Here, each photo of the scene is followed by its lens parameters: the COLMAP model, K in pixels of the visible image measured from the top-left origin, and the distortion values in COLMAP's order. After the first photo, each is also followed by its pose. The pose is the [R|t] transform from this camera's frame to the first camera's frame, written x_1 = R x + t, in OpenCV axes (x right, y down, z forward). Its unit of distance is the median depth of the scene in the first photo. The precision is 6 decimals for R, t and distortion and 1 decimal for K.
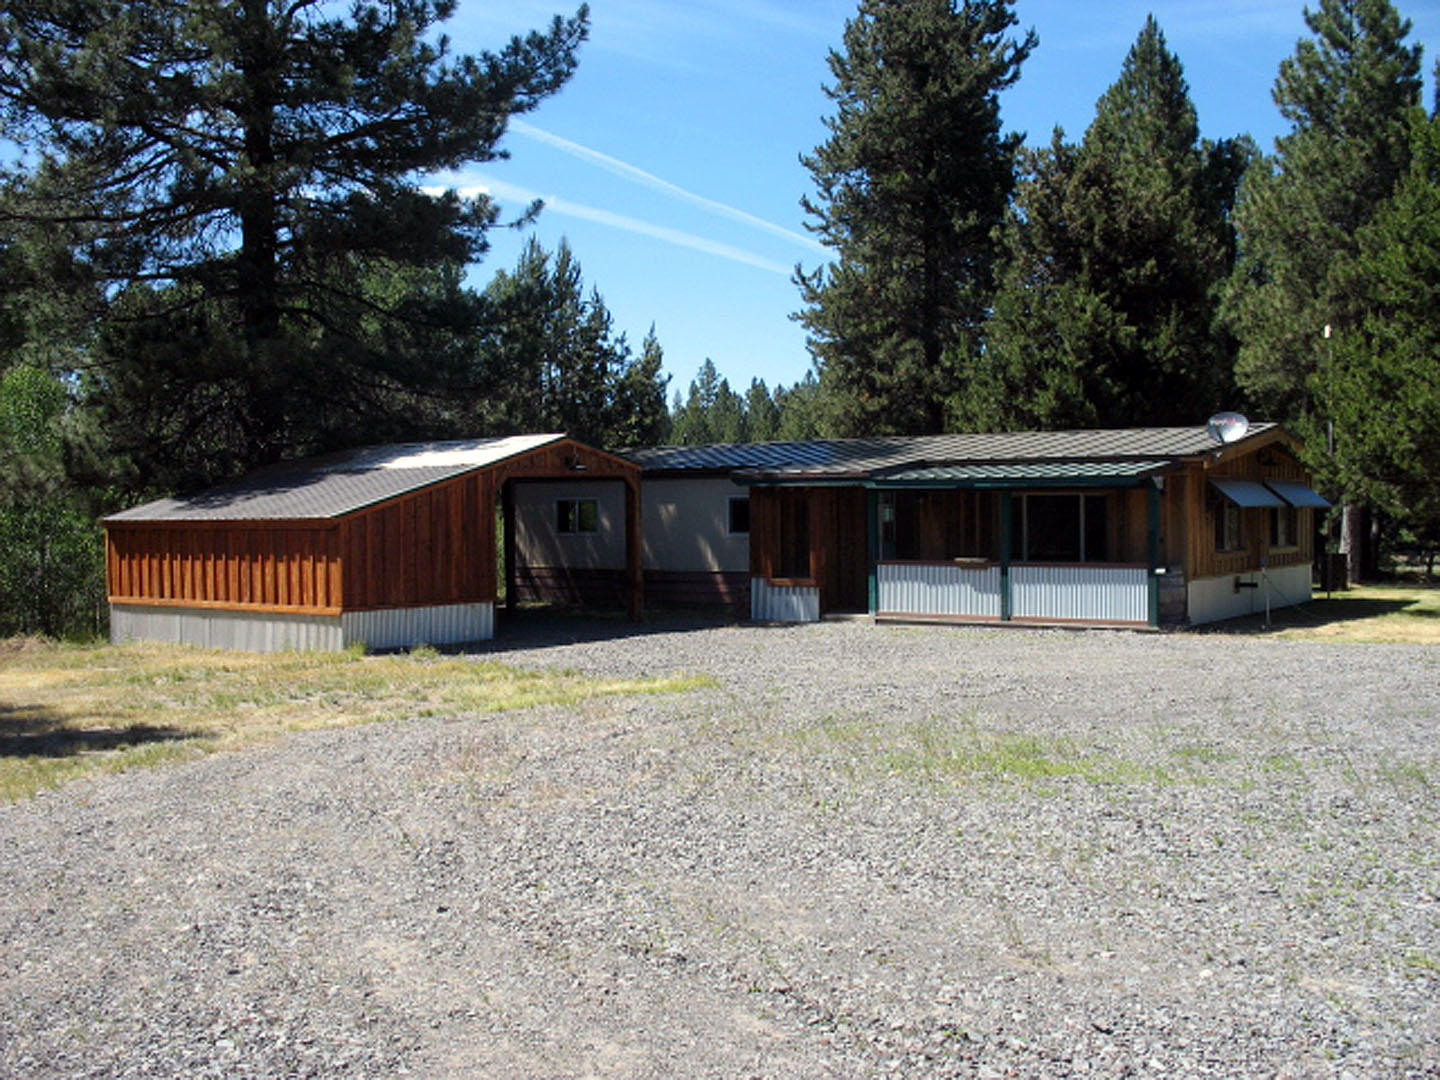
lens RADIAL K [[1513.4, 0, 720.0], [0, 1513.4, 540.0], [0, 0, 1]] dist [-0.133633, 0.023981]
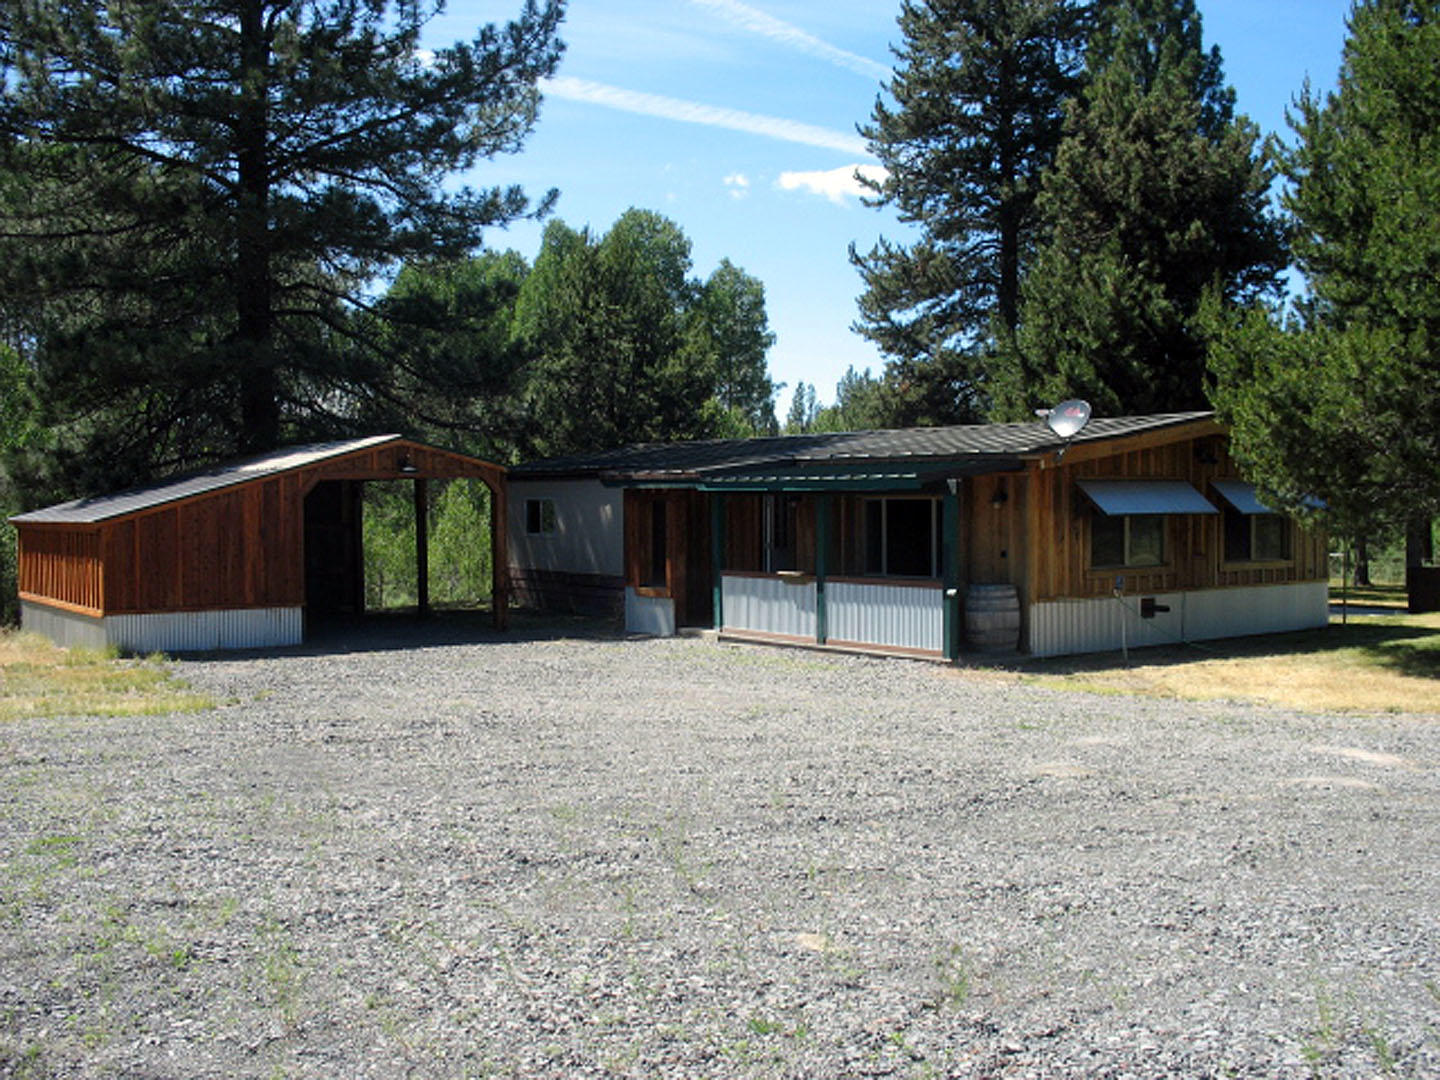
lens RADIAL K [[1527.2, 0, 720.0], [0, 1527.2, 540.0], [0, 0, 1]] dist [-0.148351, 0.005597]
pose [[0.956754, 0.011689, -0.290662, 0.366789], [-0.009341, 0.999912, 0.009468, -0.013543], [0.290747, -0.006343, 0.956779, 0.128238]]
